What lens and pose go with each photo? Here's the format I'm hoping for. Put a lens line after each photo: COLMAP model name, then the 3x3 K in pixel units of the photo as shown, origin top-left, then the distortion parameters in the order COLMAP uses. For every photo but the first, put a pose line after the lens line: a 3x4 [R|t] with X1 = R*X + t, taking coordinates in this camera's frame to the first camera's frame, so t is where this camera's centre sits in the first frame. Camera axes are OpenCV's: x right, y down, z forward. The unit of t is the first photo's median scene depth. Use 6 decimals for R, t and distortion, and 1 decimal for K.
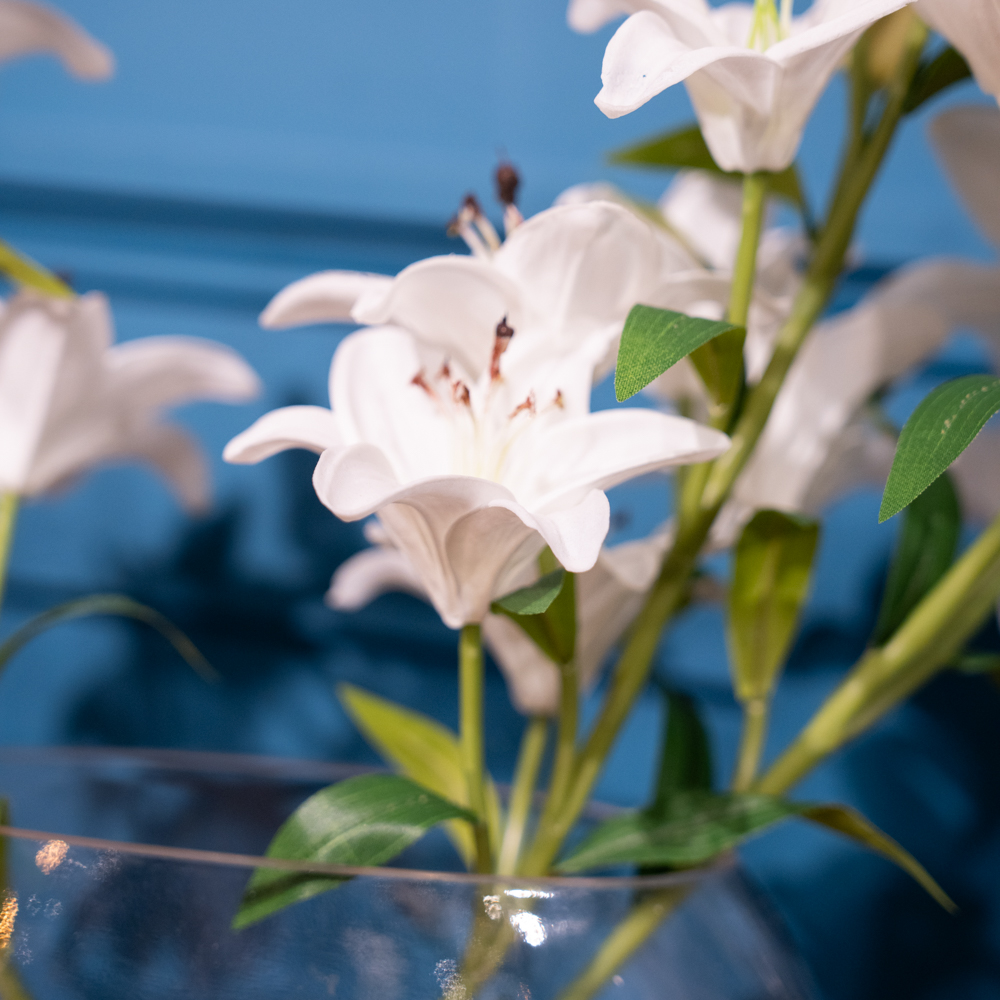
lens RADIAL K [[1887.3, 0, 499.8], [0, 1887.3, 499.5], [0, 0, 1]] dist [-0.024331, 0.000000]
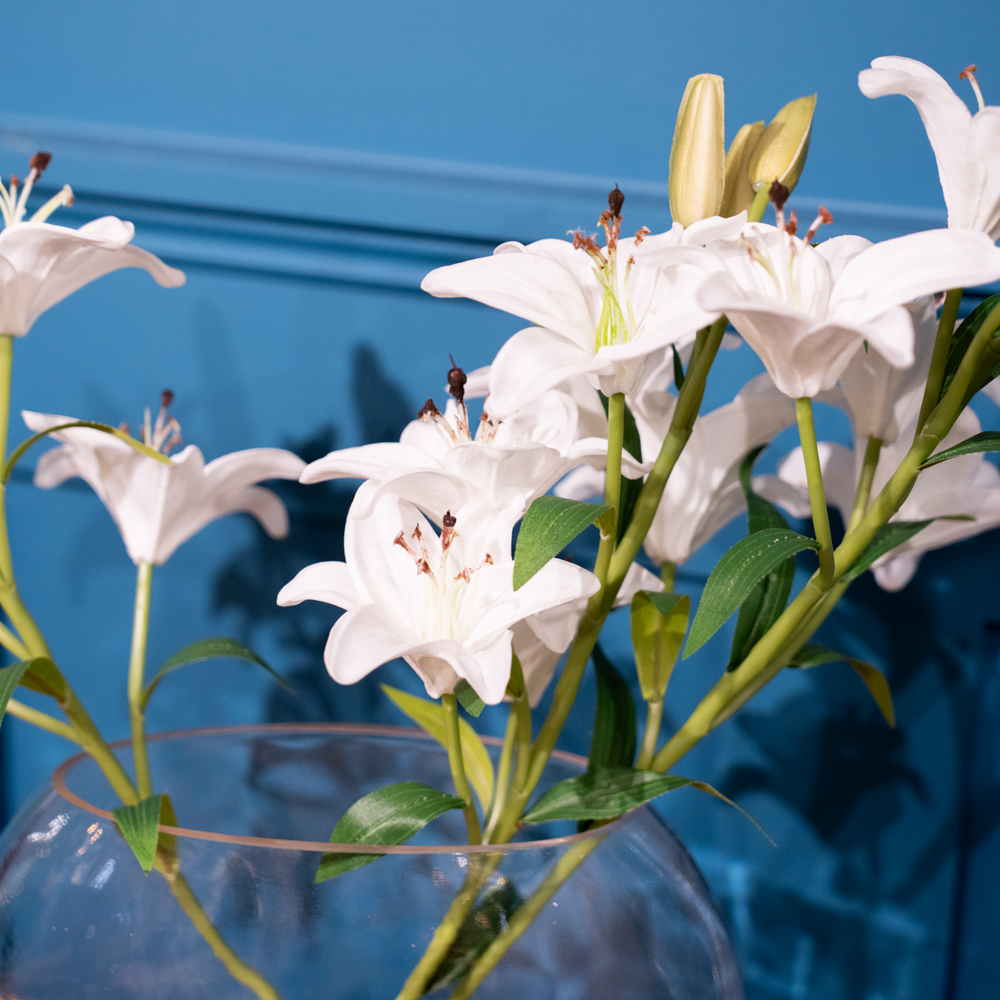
lens RADIAL K [[1887.3, 0, 500.2], [0, 1887.3, 500.0], [0, 0, 1]] dist [-0.024331, 0.000000]
pose [[0.994139, -0.052725, -0.094382, 0.180691], [0.071684, 0.974983, 0.210402, -0.405450], [0.080928, -0.215935, 0.973048, -0.458127]]
